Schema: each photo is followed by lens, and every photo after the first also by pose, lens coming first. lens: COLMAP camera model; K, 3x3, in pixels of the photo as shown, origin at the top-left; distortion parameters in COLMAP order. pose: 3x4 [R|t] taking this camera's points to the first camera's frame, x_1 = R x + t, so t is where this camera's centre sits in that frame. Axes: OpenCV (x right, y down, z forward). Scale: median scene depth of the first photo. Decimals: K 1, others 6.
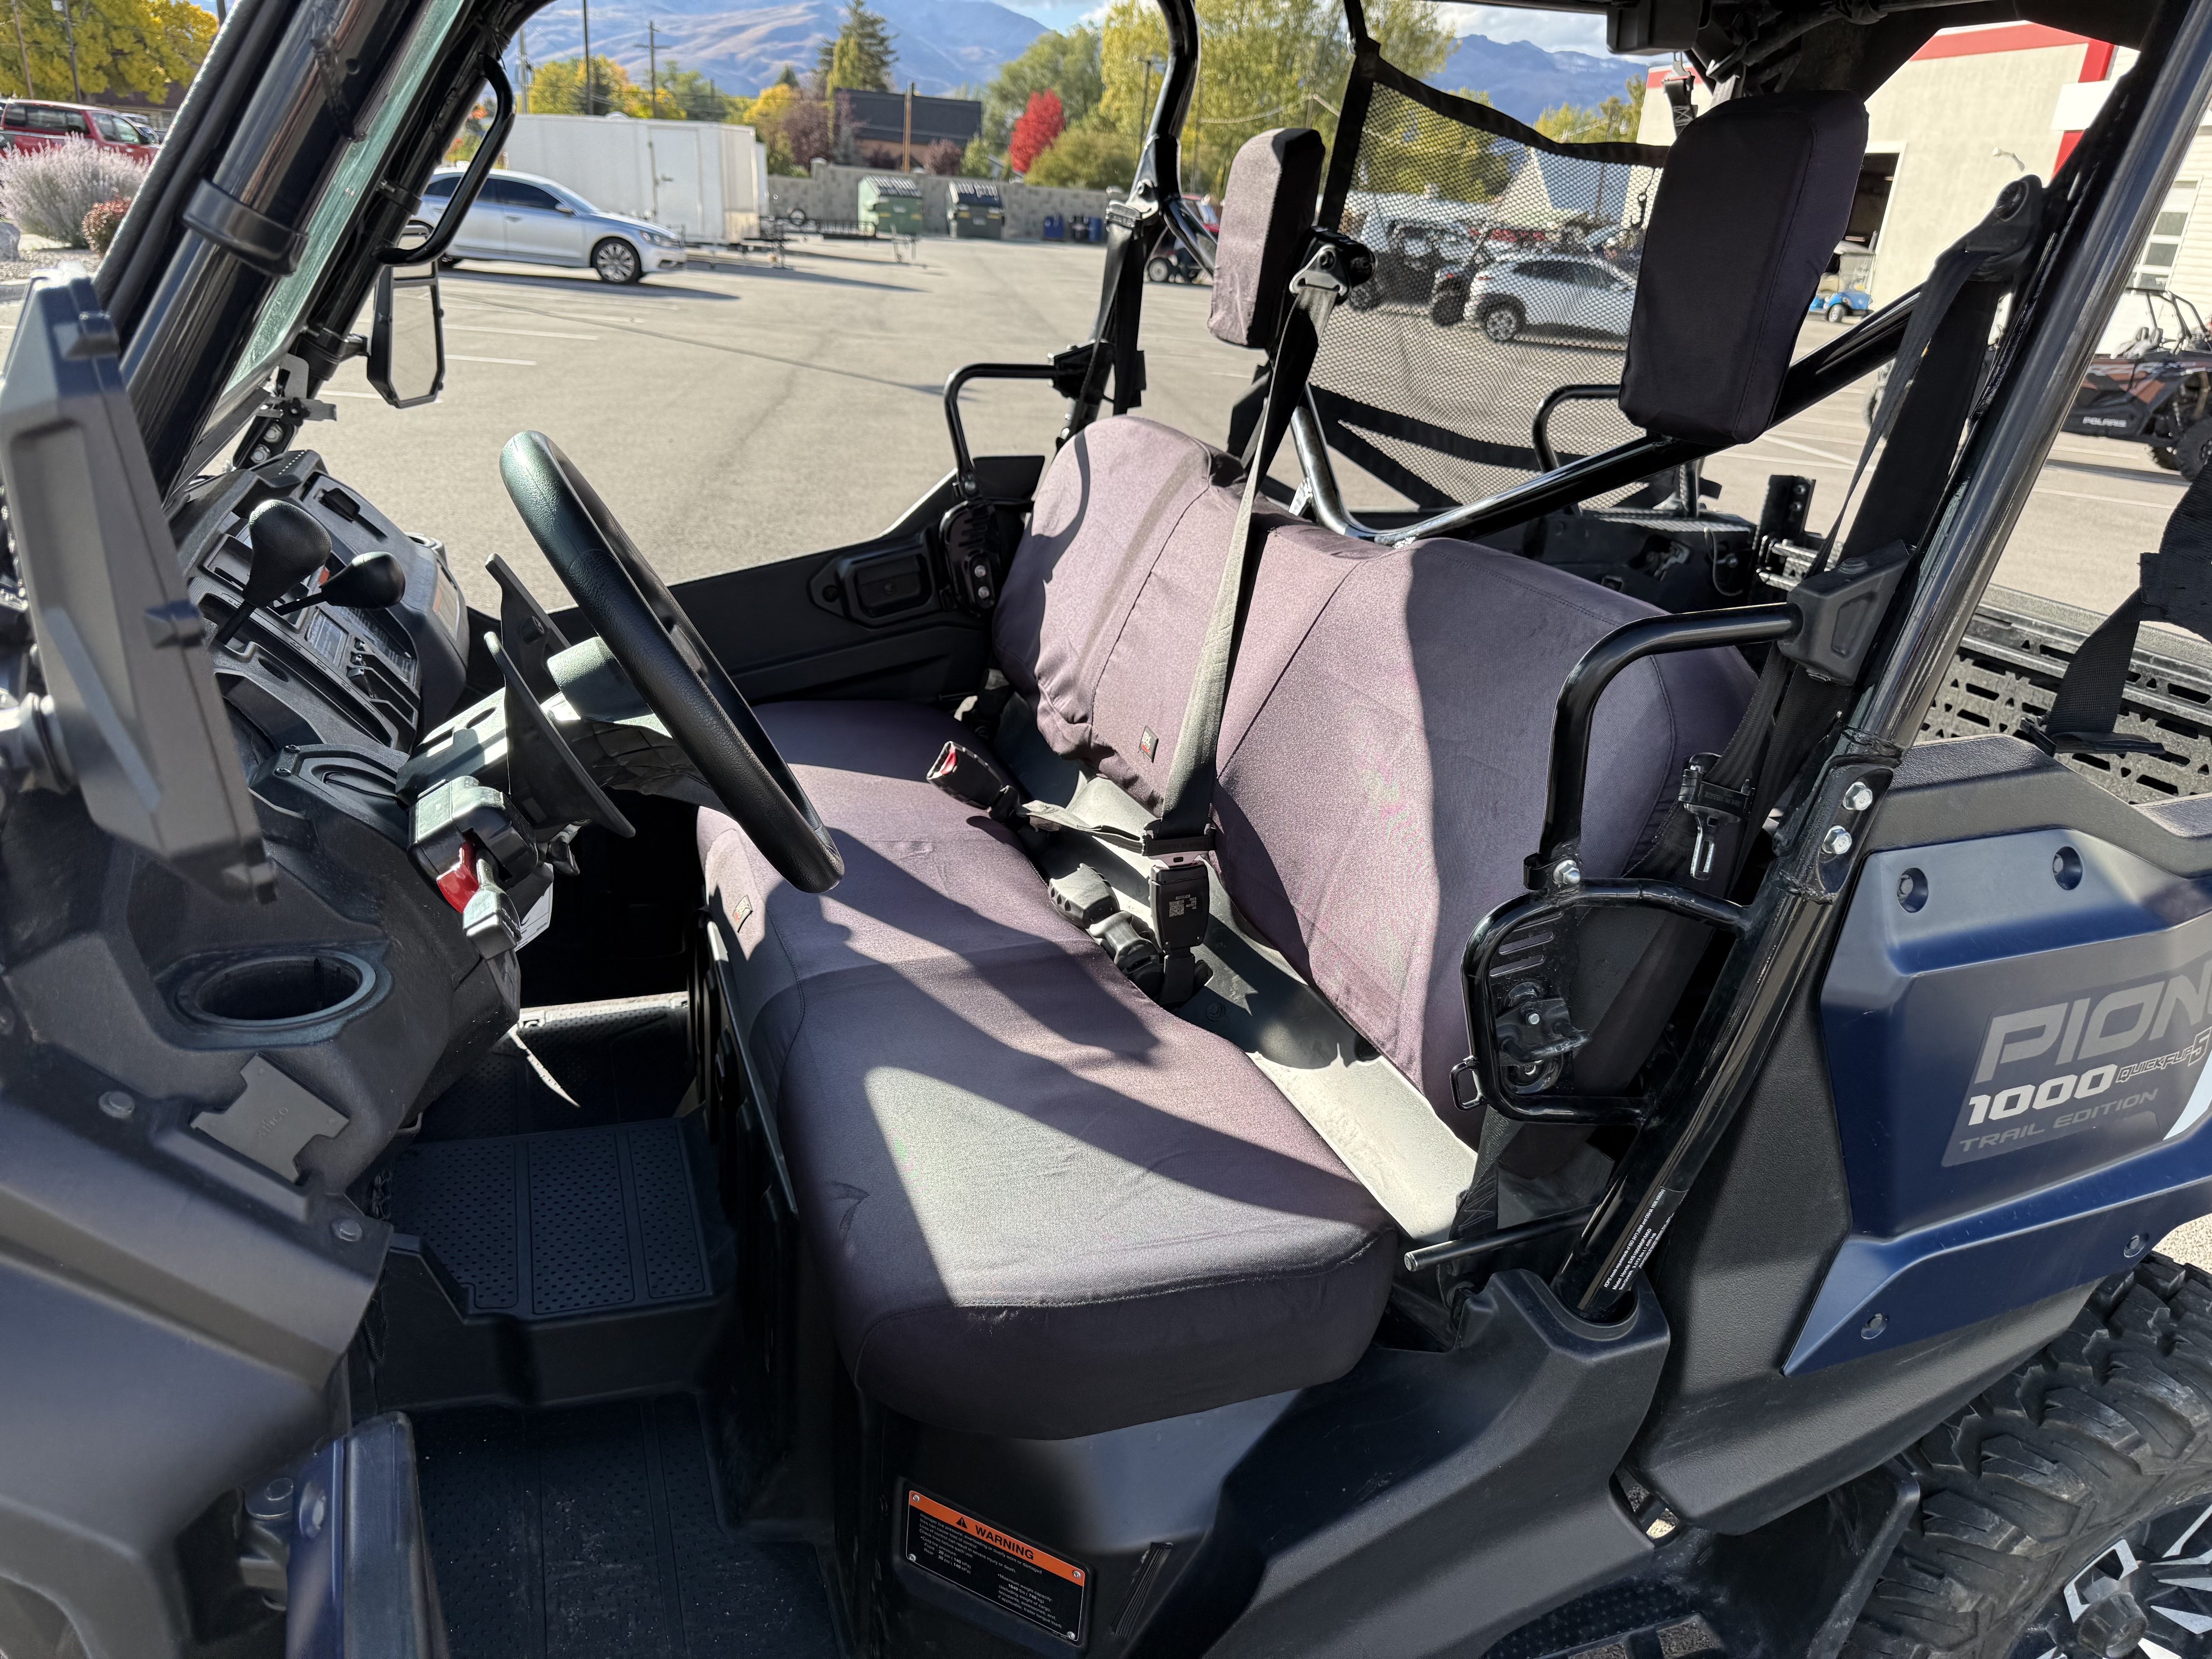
lens RADIAL K [[1567.2, 0, 1106.0], [0, 1567.2, 829.5], [0, 0, 1]] dist [0.039128, -0.063759]
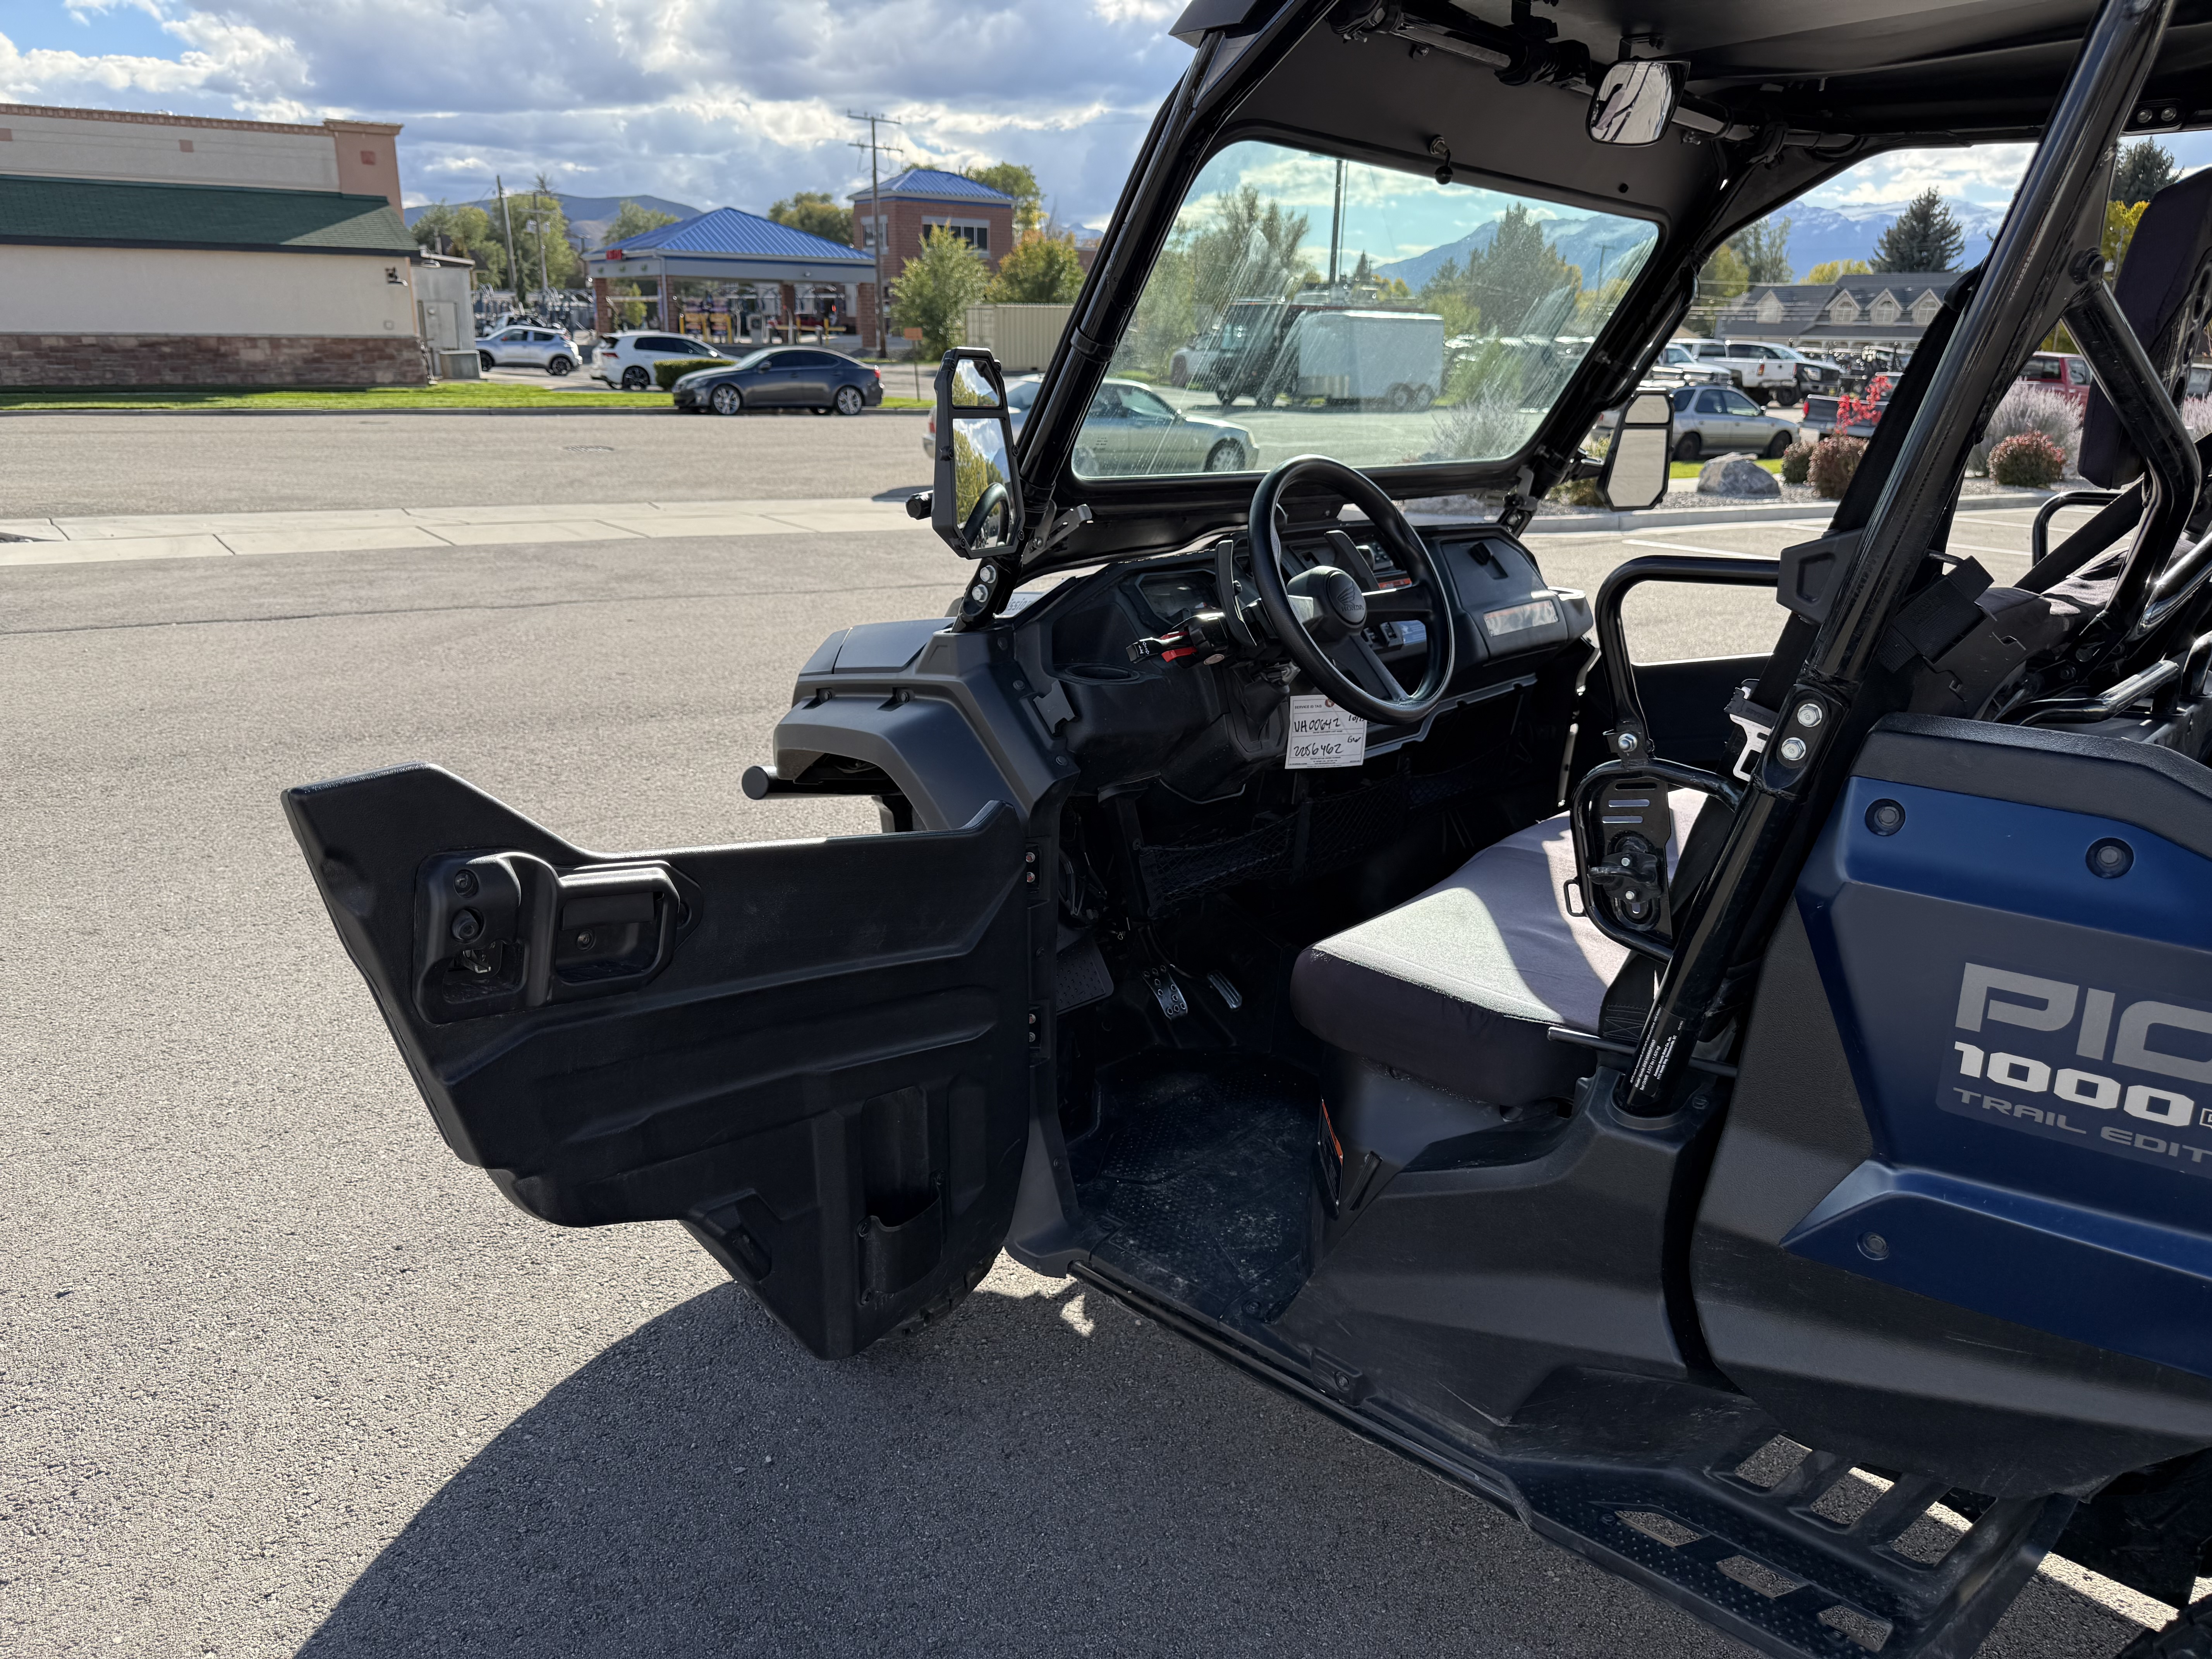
lens RADIAL K [[1567.2, 0, 1106.0], [0, 1567.2, 829.5], [0, 0, 1]] dist [0.039128, -0.063759]
pose [[0.464837, 0.194980, -0.863660, 0.631493], [-0.311882, 0.948988, 0.046383, 0.086809], [0.828647, 0.247799, 0.501936, -0.037969]]
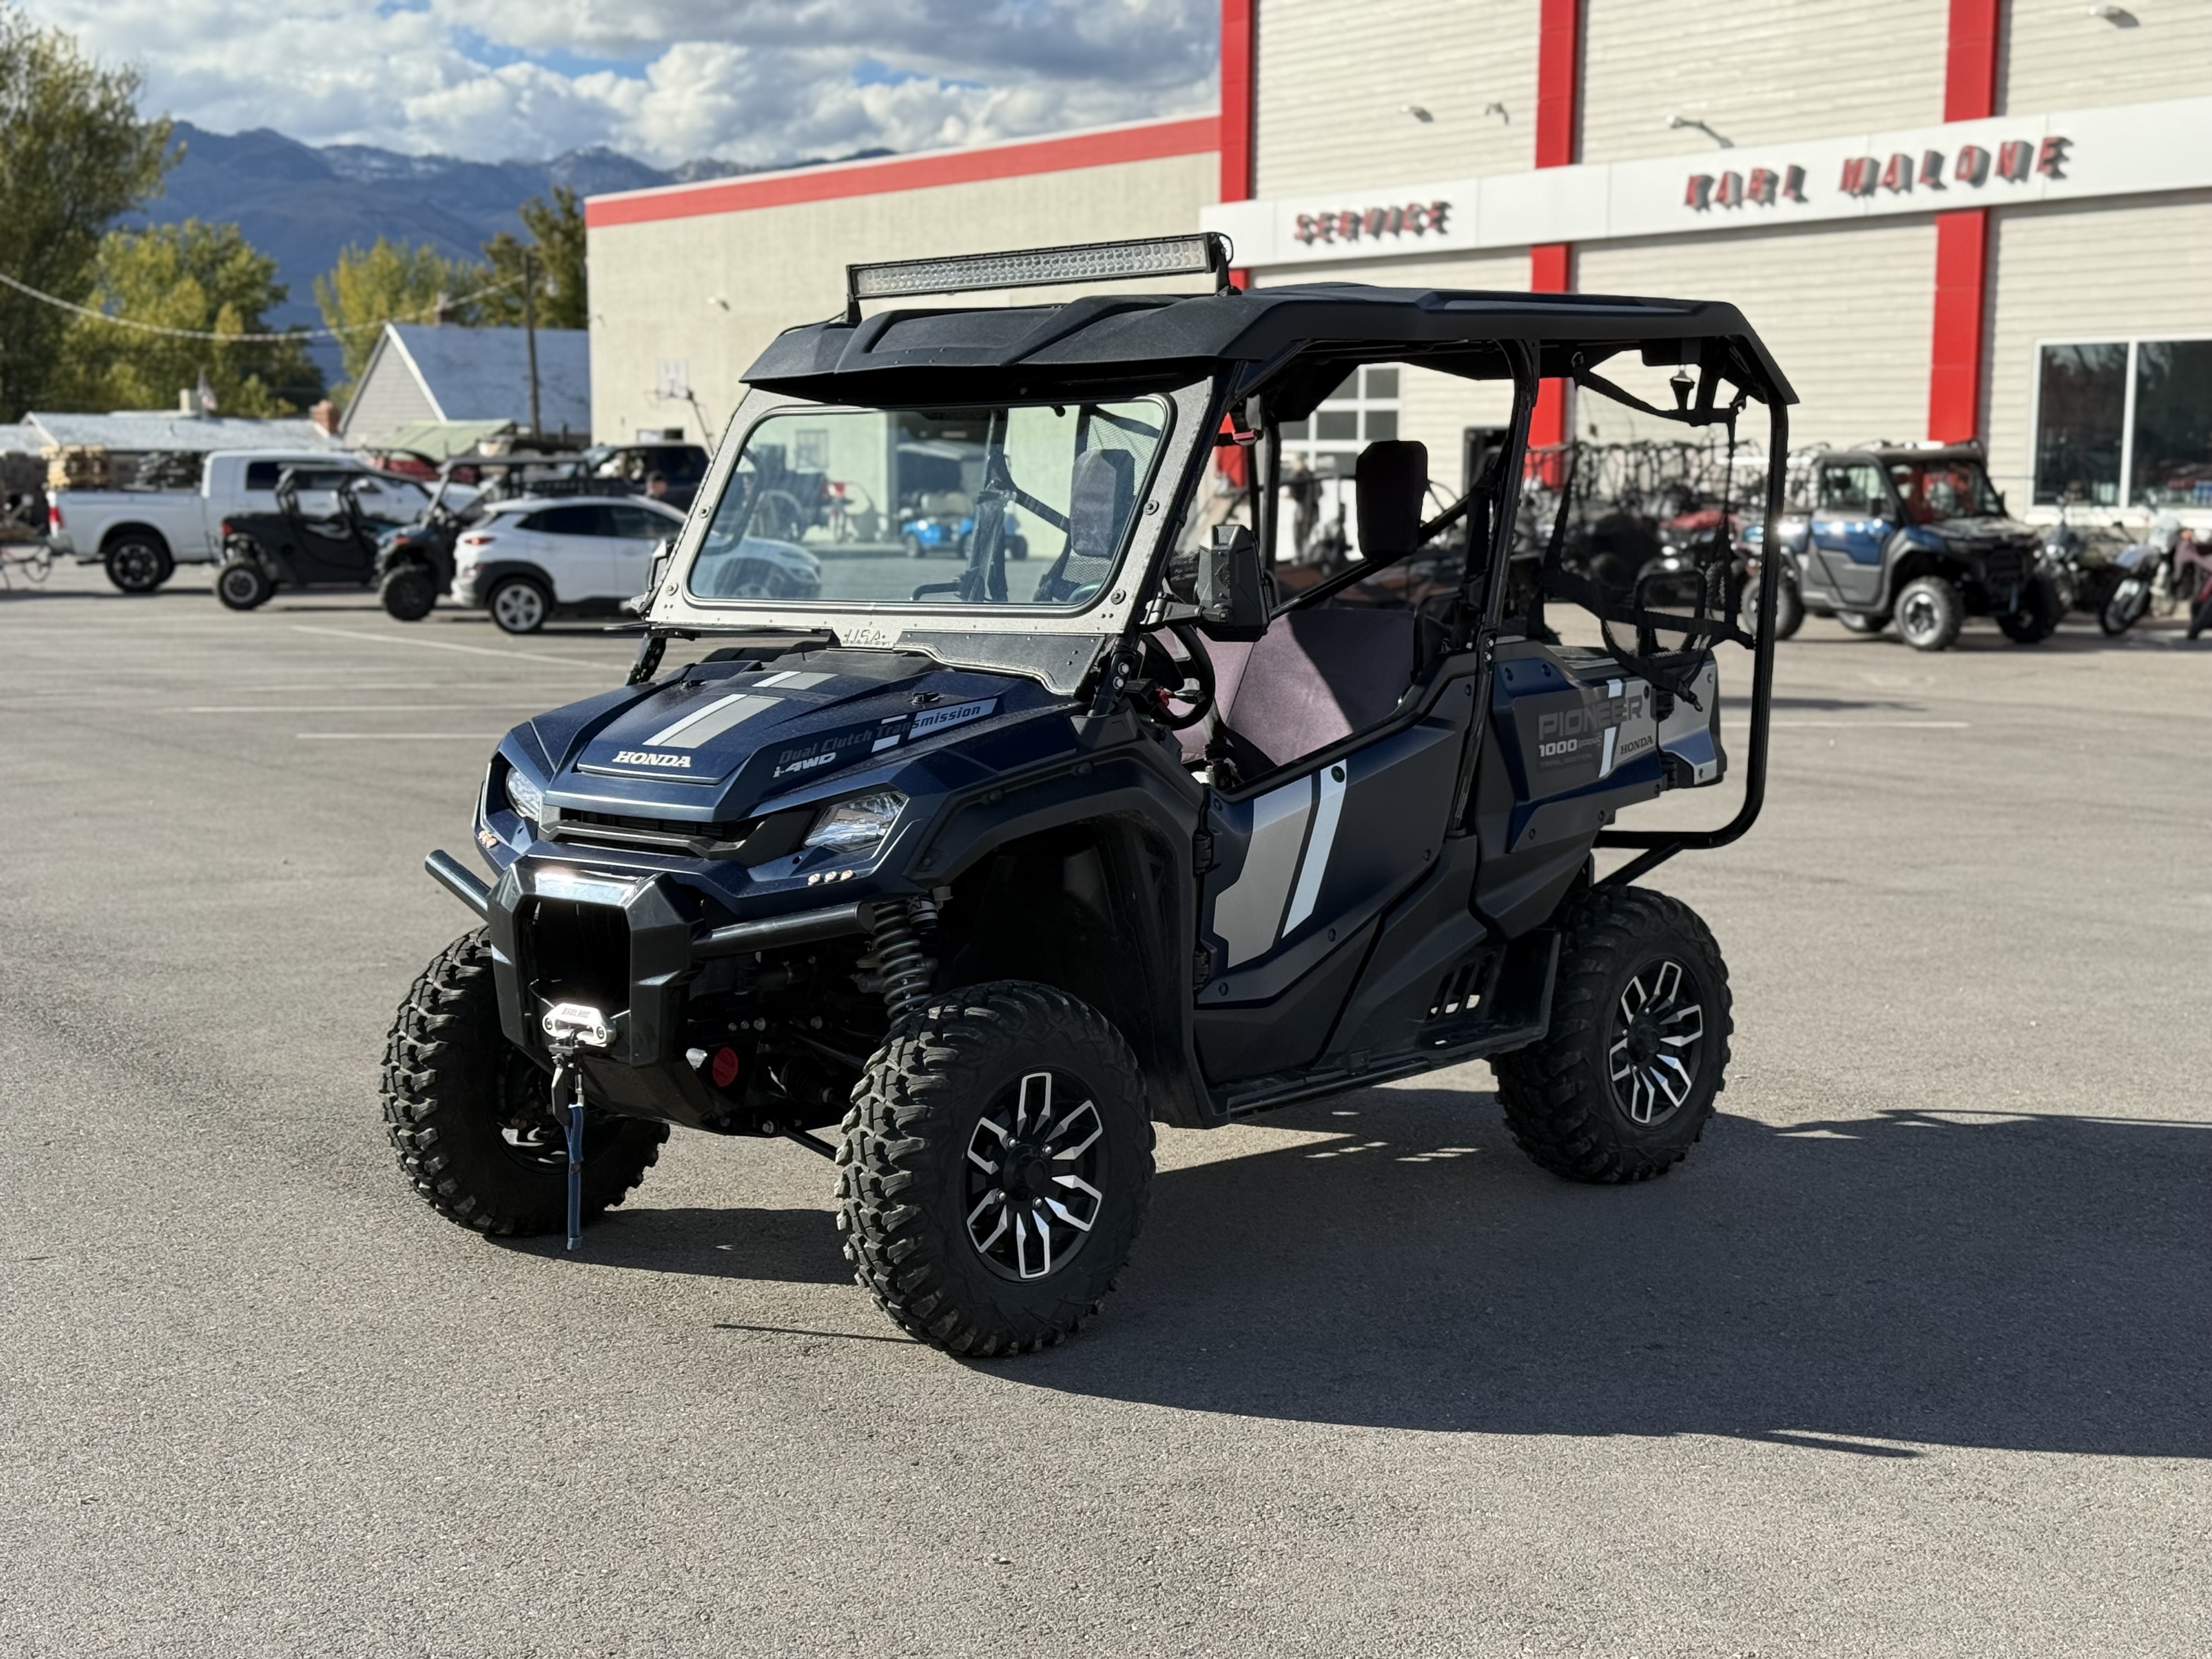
lens RADIAL K [[3042.2, 0, 1106.0], [0, 3042.2, 829.5], [0, 0, 1]] dist [0.101216, 0.004432]
pose [[0.884291, -0.129402, 0.448647, -1.513744], [0.233587, 0.954558, -0.185083, 0.646552], [-0.404310, 0.268465, 0.874334, -1.996830]]
